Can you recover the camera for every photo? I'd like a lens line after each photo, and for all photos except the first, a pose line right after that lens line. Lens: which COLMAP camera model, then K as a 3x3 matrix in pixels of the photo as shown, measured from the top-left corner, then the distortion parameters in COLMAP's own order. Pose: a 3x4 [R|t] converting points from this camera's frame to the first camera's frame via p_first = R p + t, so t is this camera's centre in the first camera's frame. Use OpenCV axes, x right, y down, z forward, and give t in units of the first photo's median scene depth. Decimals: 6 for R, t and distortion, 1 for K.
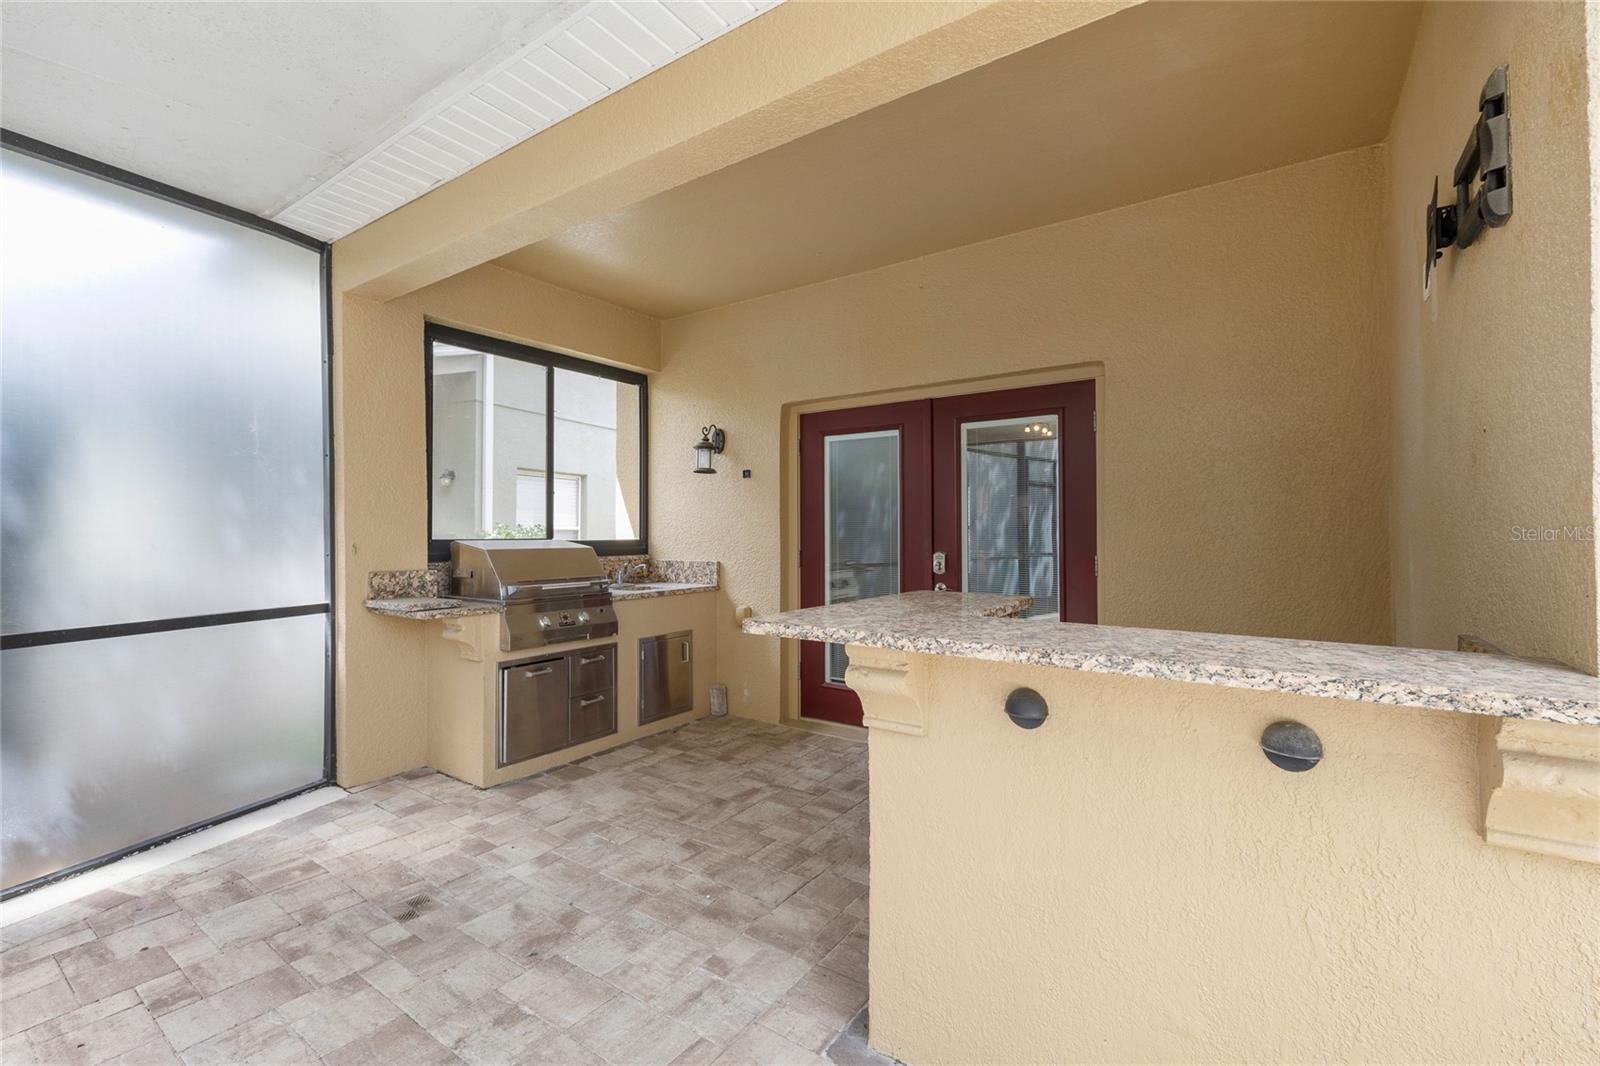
lens RADIAL K [[690.6, 0, 783.6], [0, 690.6, 526.9], [0, 0, 1]] dist [-0.000763, 0.000189]
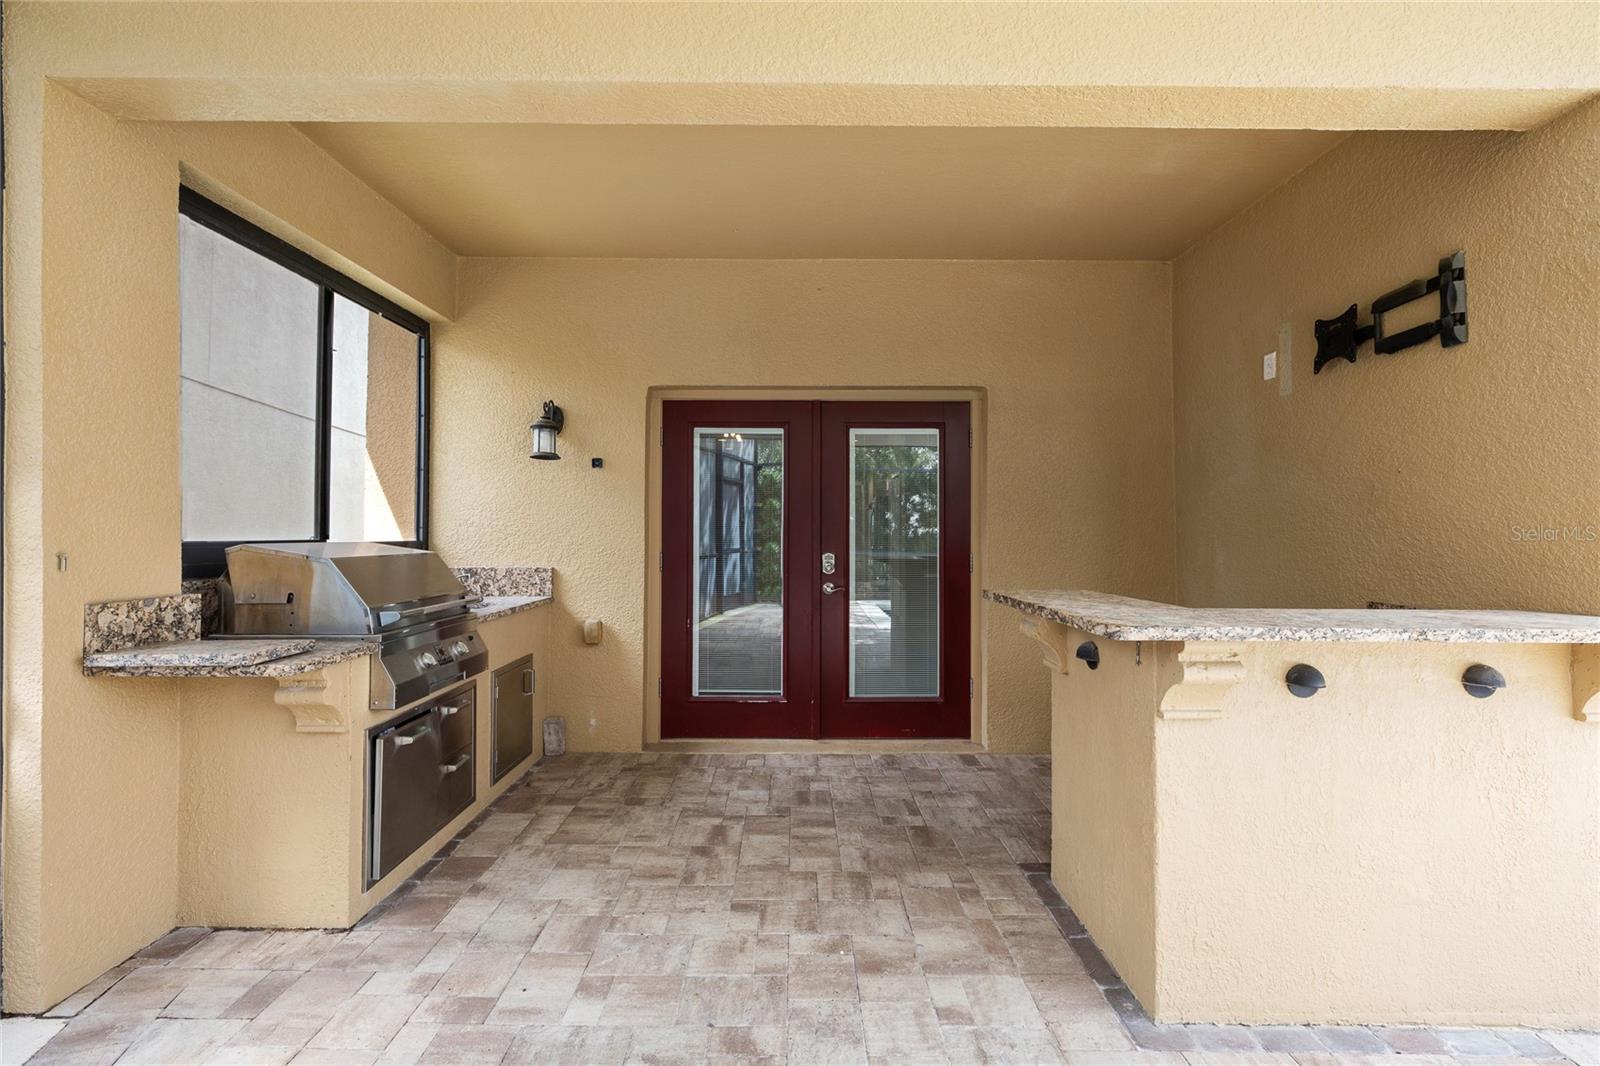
lens RADIAL K [[690.6, 0, 796.5], [0, 690.6, 525.3], [0, 0, 1]] dist [-0.000763, 0.000189]
pose [[0.813966, 0.008626, 0.580848, -0.460327], [-0.008435, 0.999960, -0.003030, 0.000323], [-0.580851, -0.002433, 0.814006, 0.226385]]
